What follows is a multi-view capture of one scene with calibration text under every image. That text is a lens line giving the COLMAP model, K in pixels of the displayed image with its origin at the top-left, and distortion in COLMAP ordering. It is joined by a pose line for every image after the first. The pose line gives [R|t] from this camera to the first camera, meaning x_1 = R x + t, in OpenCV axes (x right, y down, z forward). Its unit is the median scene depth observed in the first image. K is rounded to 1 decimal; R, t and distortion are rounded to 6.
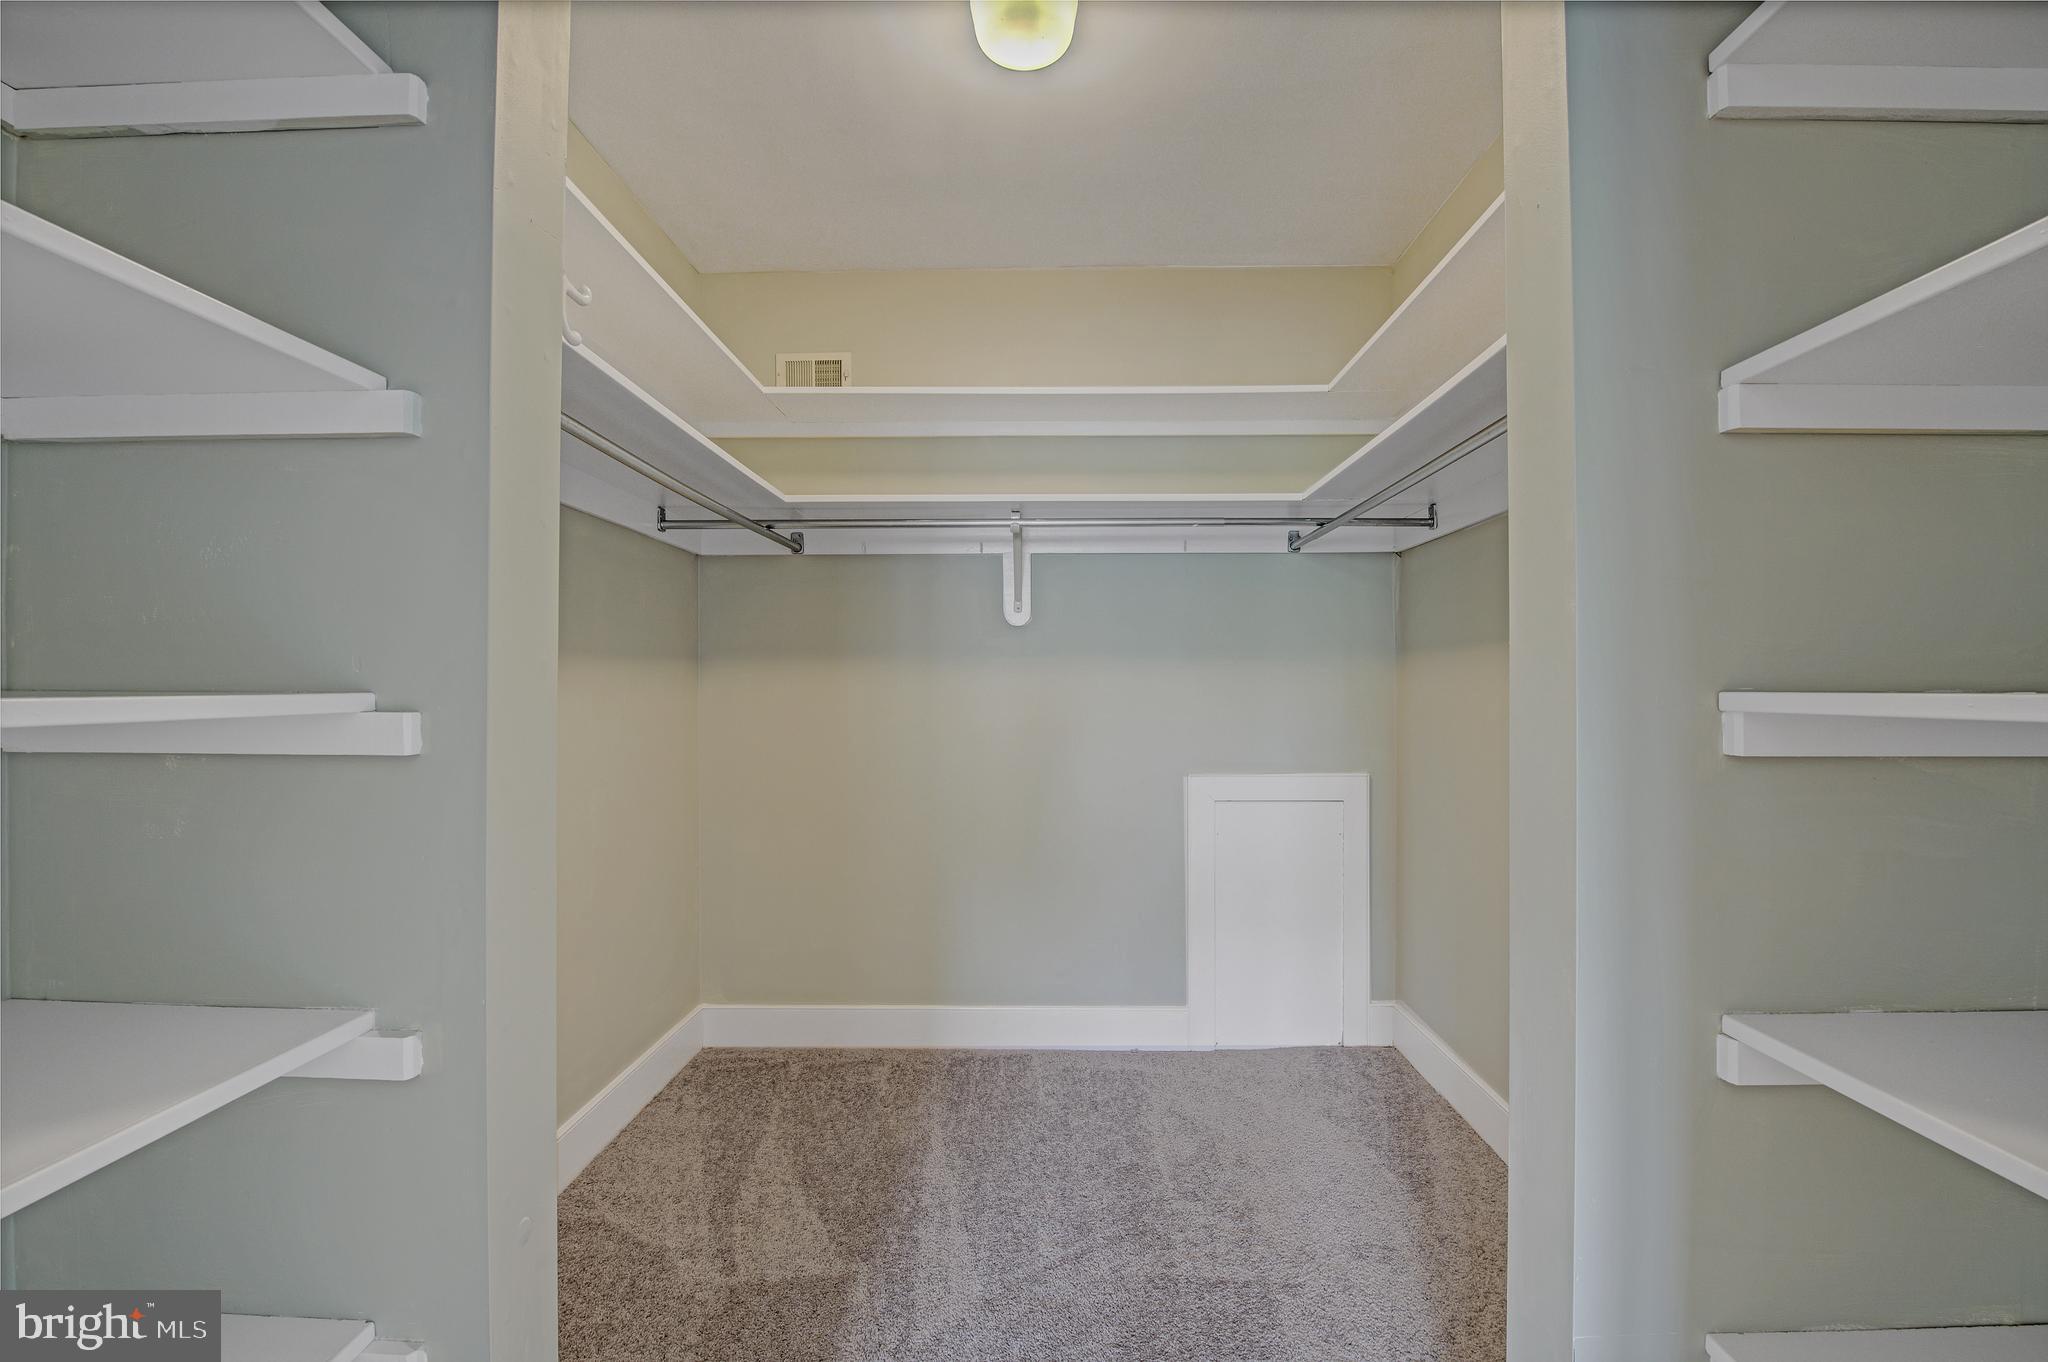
lens RADIAL K [[870.9, 0, 1031.8], [0, 870.9, 688.1], [0, 0, 1]] dist [-0.032873, -0.000577]
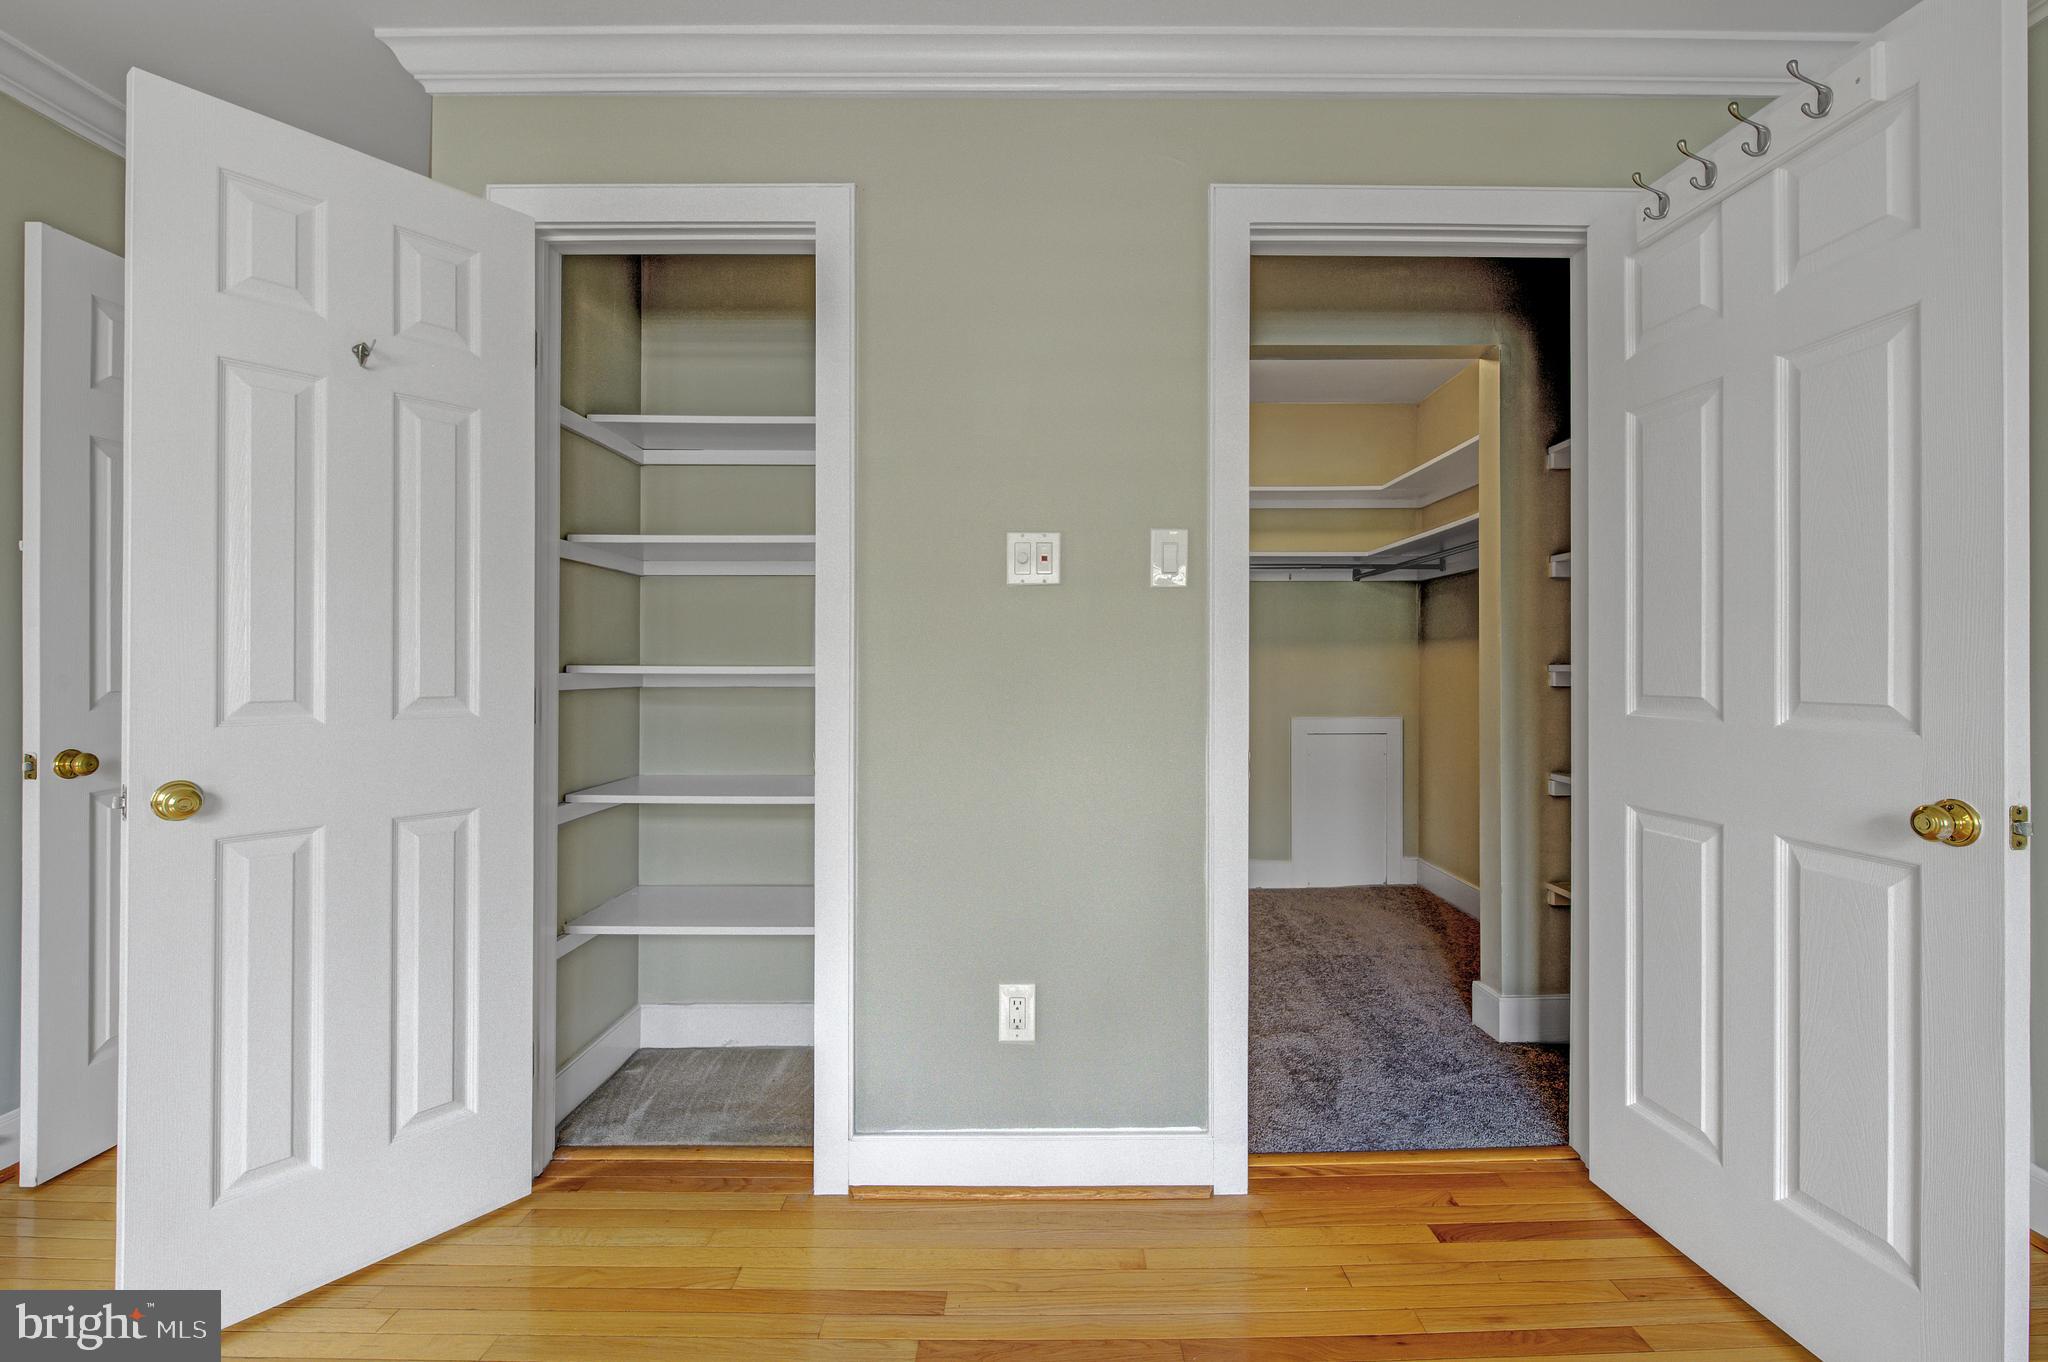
lens RADIAL K [[870.9, 0, 1021.0], [0, 870.9, 670.3], [0, 0, 1]] dist [-0.032873, -0.000577]
pose [[0.999978, -0.002209, -0.006300, -0.358156], [0.002237, 0.999988, 0.004379, 0.002002], [0.006290, -0.004393, 0.999971, -0.710953]]
